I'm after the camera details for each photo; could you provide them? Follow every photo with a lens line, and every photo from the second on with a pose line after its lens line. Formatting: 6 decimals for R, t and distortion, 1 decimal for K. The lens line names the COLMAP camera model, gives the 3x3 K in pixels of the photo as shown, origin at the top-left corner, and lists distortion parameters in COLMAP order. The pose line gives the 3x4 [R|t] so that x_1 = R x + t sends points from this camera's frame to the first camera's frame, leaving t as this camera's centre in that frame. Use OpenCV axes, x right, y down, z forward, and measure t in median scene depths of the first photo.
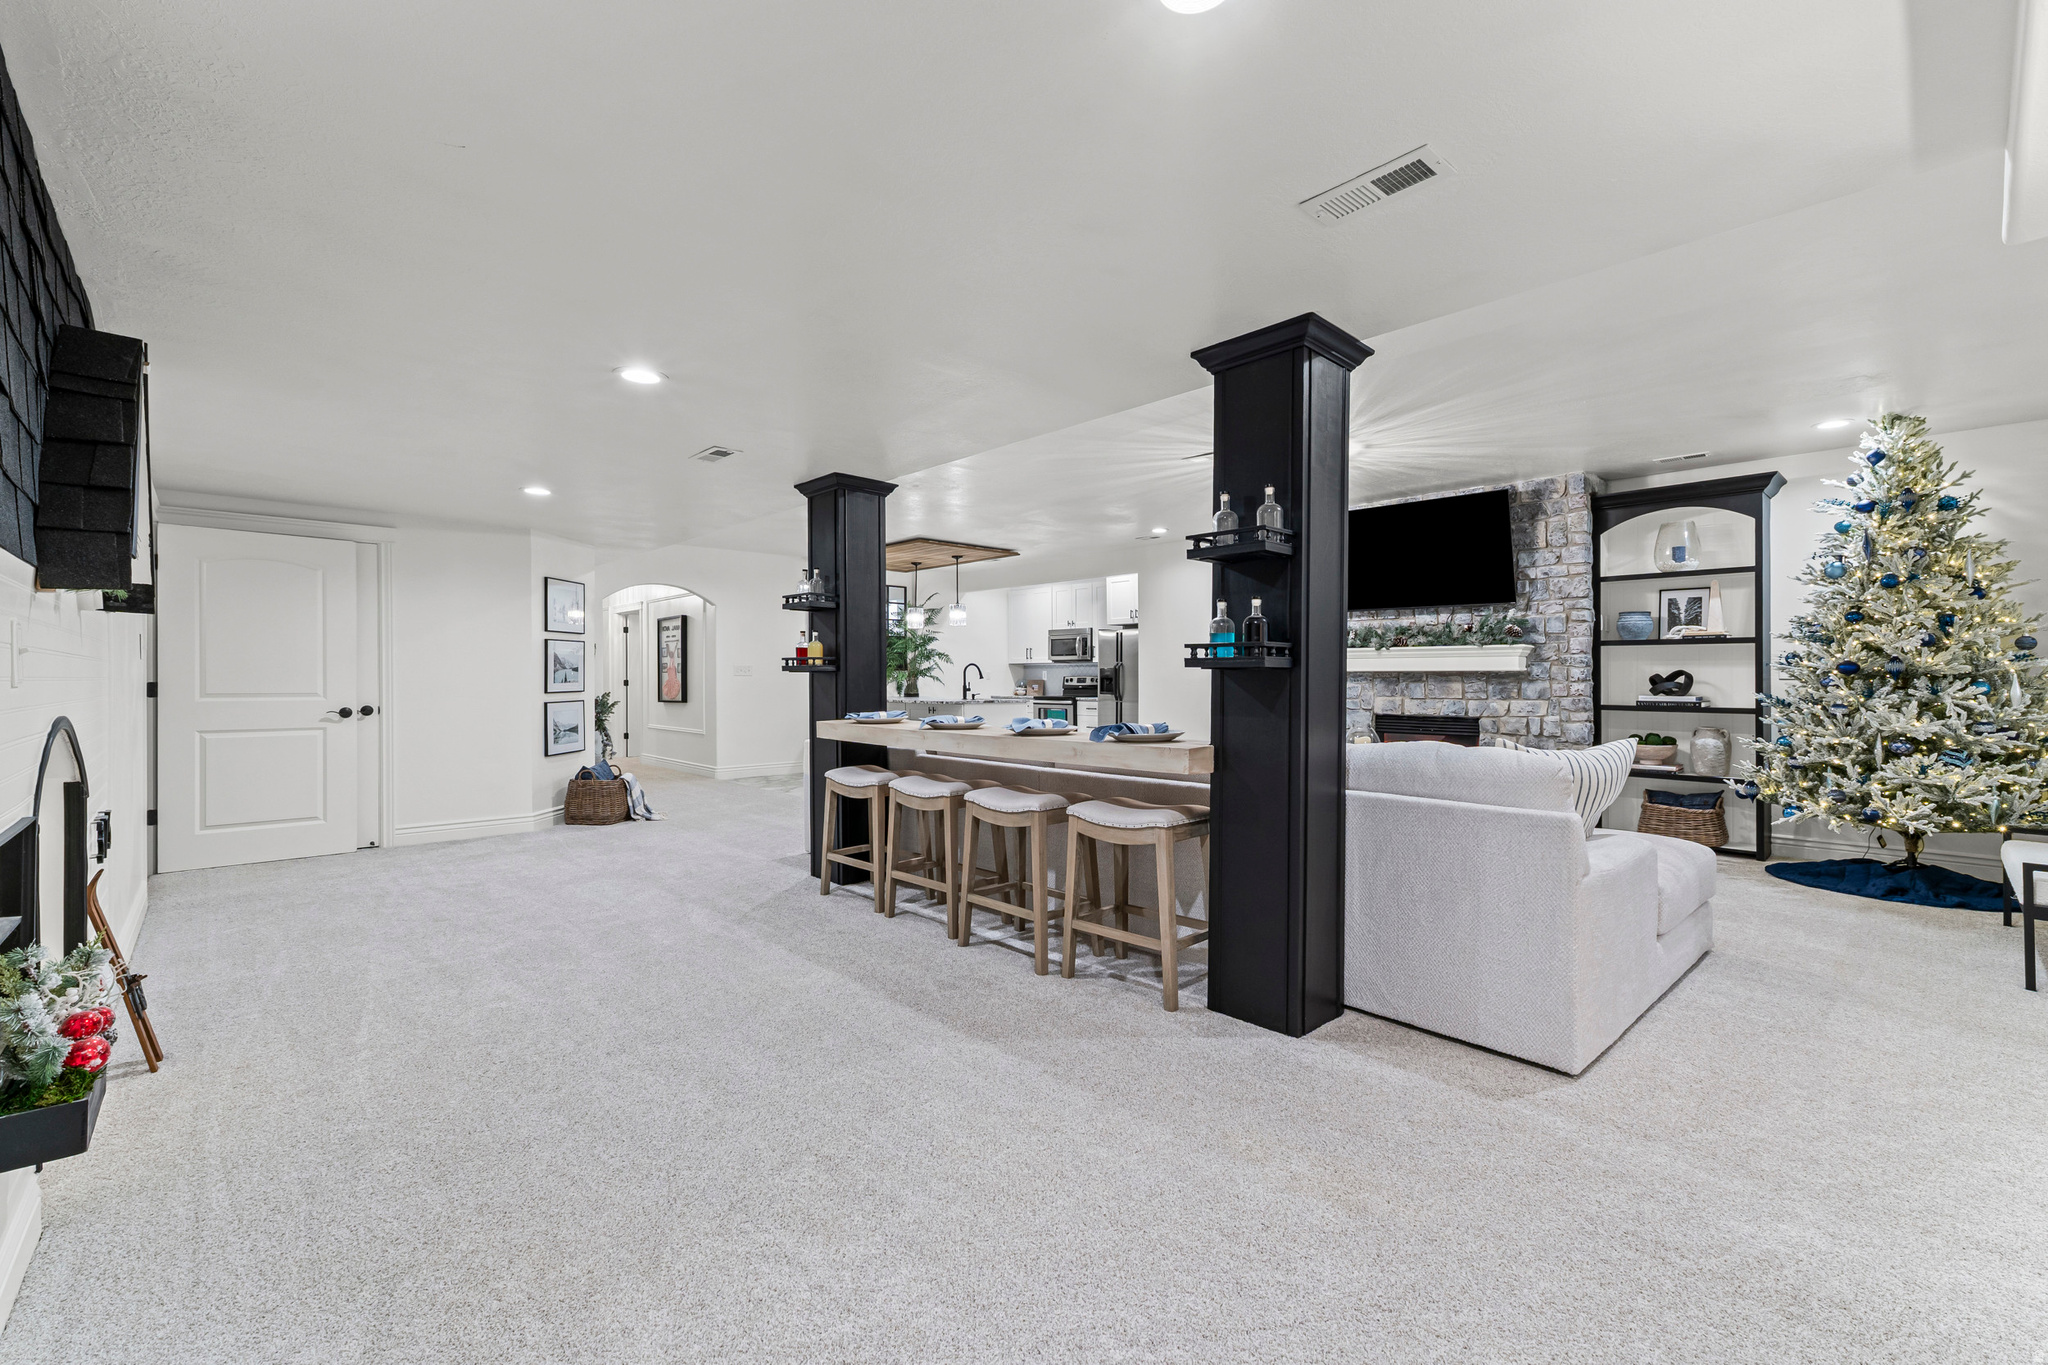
lens RADIAL K [[862.9, 0, 1019.1], [0, 862.9, 678.7], [0, 0, 1]] dist [0.001544, 0.000431]
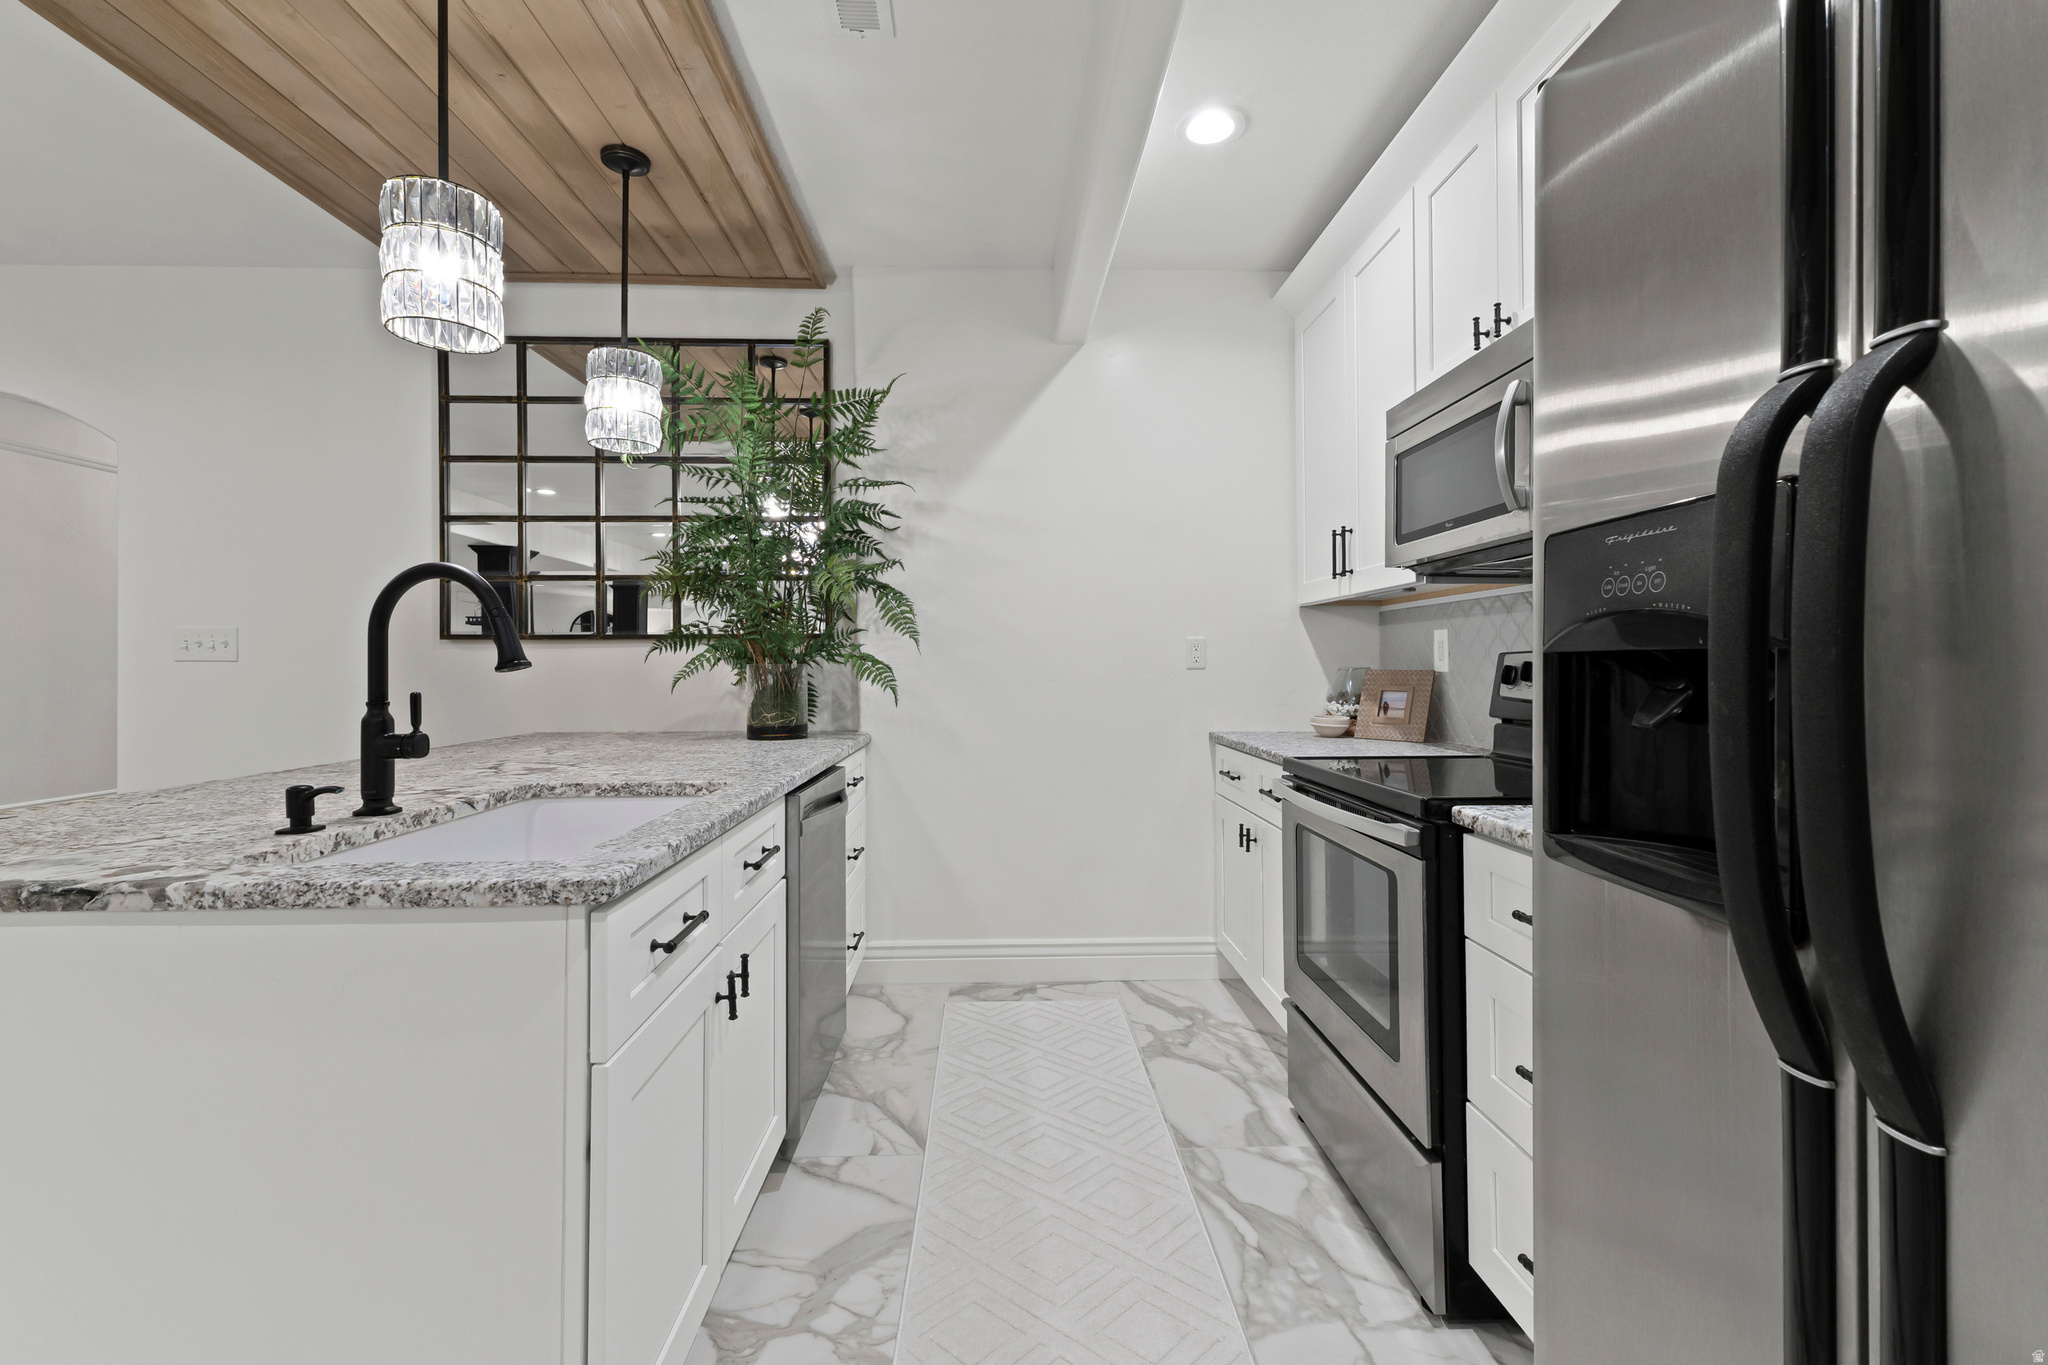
lens RADIAL K [[866.8, 0, 1023.2], [0, 866.8, 658.1], [0, 0, 1]] dist [0.015172, 0.000202]
pose [[0.757312, -0.008453, -0.652999, 0.116710], [0.003917, 0.999957, -0.008401, -0.000372], [0.653042, 0.003805, 0.757313, 0.958060]]
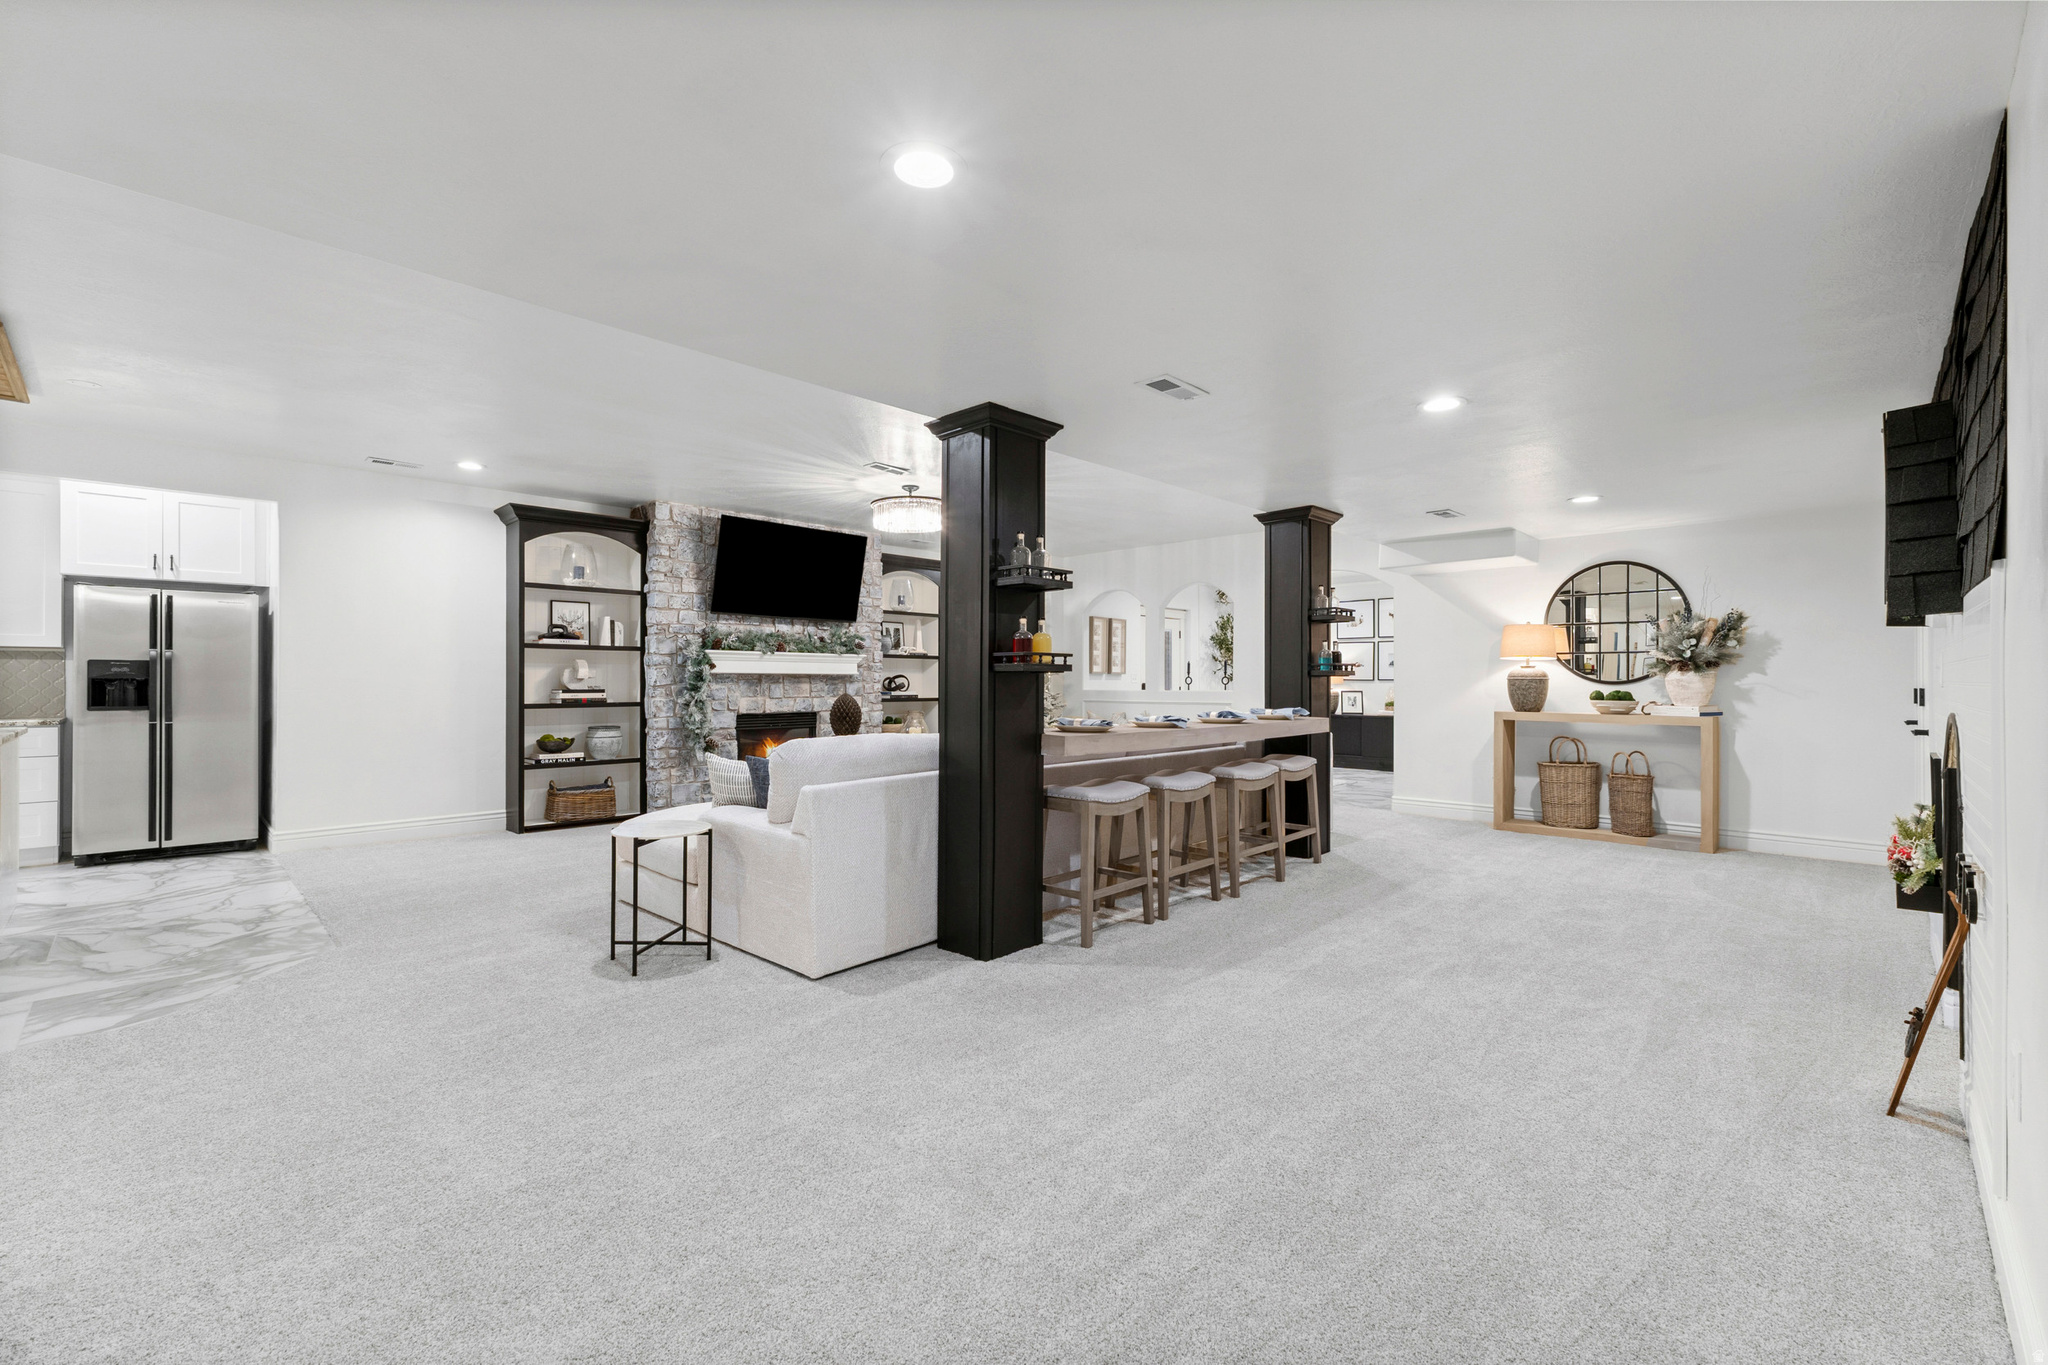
lens RADIAL K [[865.8, 0, 1024.0], [0, 865.8, 682.5], [0, 0, 1]] dist [0.097127, 0.000074]
pose [[-0.049564, -0.004516, 0.998761, -0.494607], [-0.000723, 0.999990, 0.004485, -0.001889], [-0.998771, -0.000500, -0.049567, 0.516510]]
